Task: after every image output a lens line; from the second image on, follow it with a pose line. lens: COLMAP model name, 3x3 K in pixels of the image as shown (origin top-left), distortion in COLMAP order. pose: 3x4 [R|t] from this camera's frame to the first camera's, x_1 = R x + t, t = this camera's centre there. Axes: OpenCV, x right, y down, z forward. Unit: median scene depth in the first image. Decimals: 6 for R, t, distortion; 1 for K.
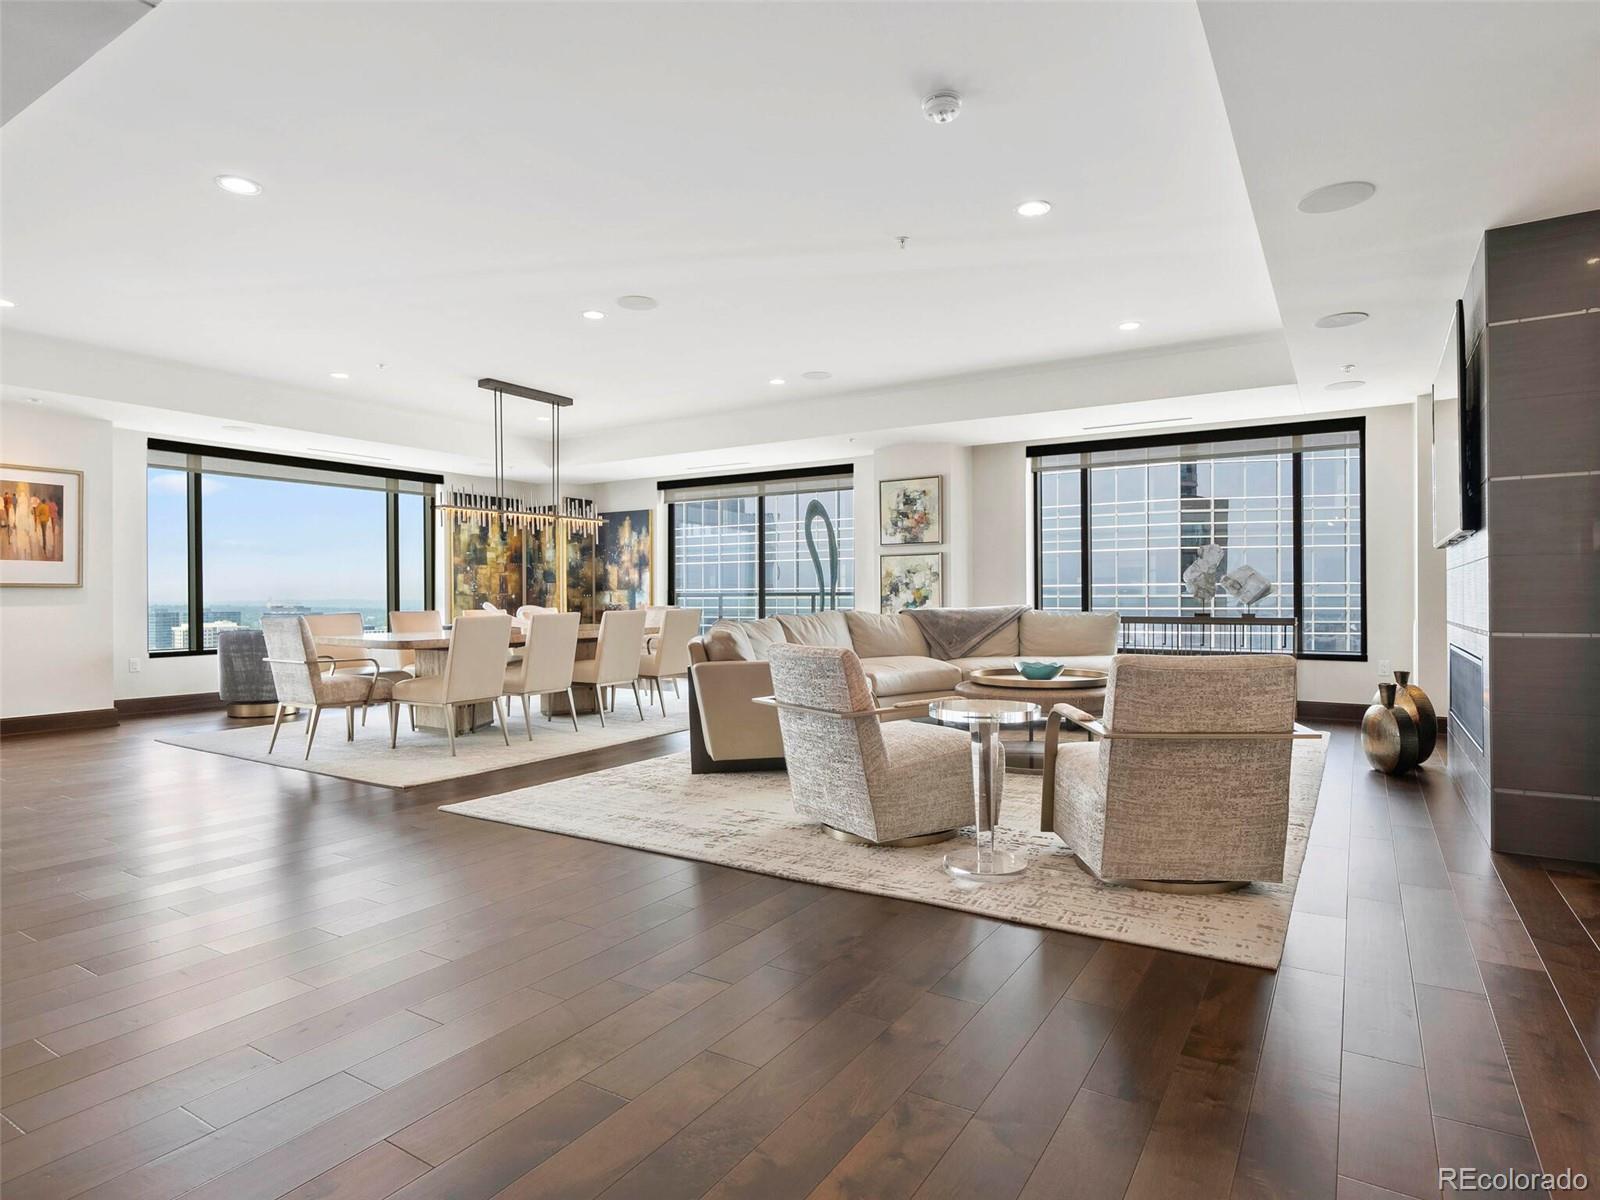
lens RADIAL K [[846.5, 0, 801.1], [0, 846.5, 598.8], [0, 0, 1]] dist [-0.013896, 0.000086]
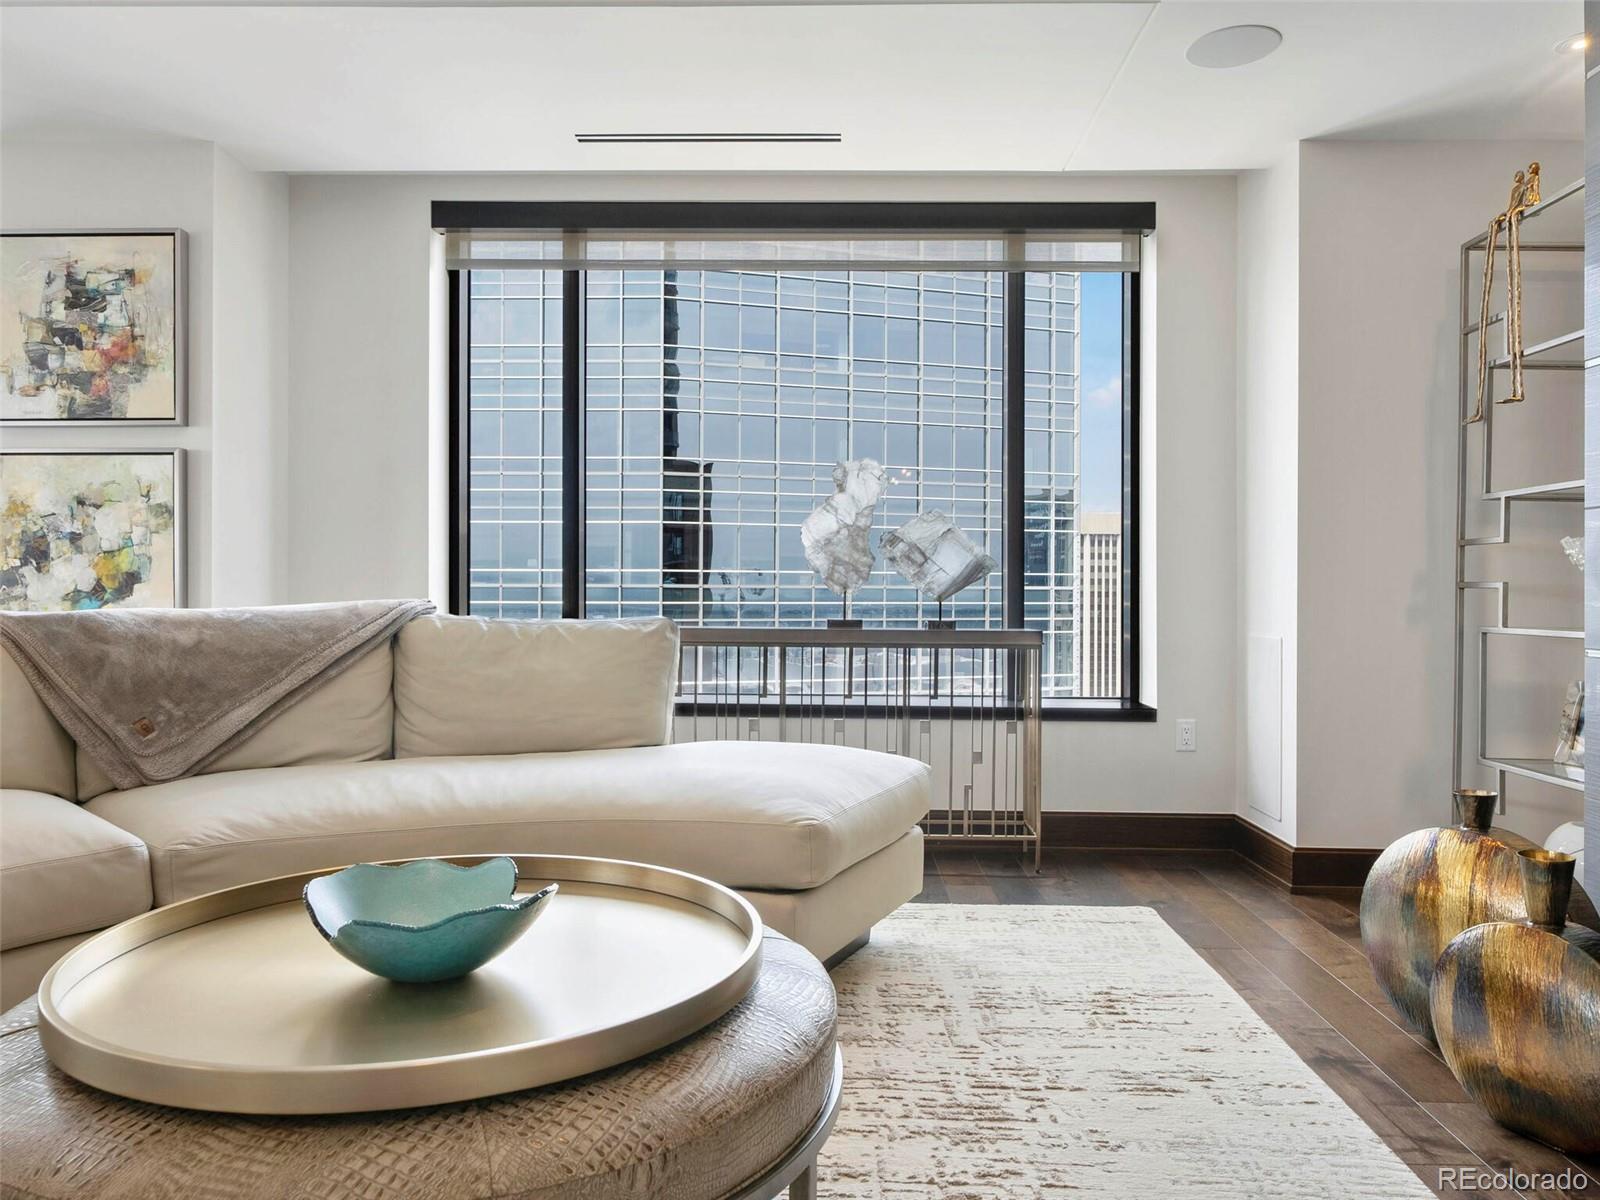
lens RADIAL K [[1204.5, 0, 789.3], [0, 1204.5, 588.9], [0, 0, 1]] dist [-0.008076, 0.000879]
pose [[0.862124, 0.007657, 0.506640, 0.129015], [-0.007435, 0.999969, -0.002462, 0.002631], [-0.506643, -0.001644, 0.862154, 0.434762]]
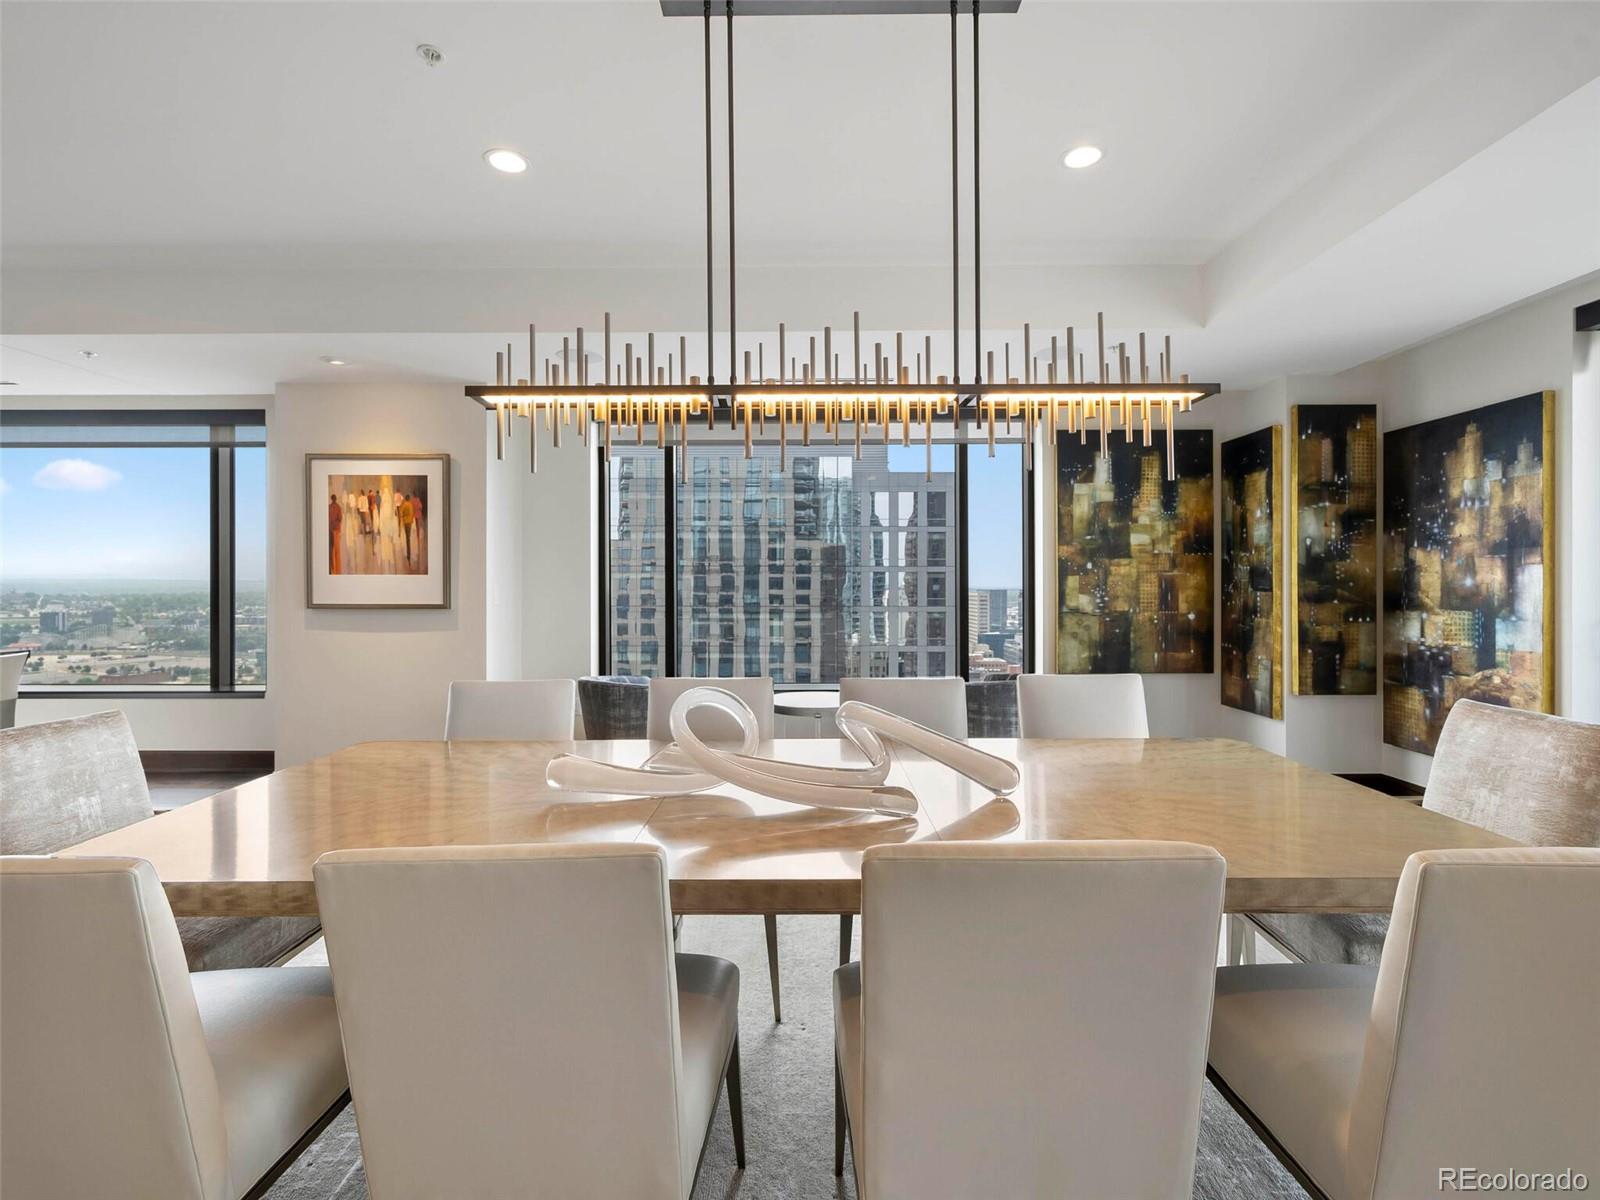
lens RADIAL K [[750.1, 0, 806.1], [0, 750.1, 586.9], [0, 0, 1]] dist [-0.007591, 0.000498]
pose [[0.522181, 0.006812, -0.852808, -0.094190], [-0.003619, 0.999977, 0.005772, -0.030293], [0.852827, 0.000072, 0.522193, 0.736668]]
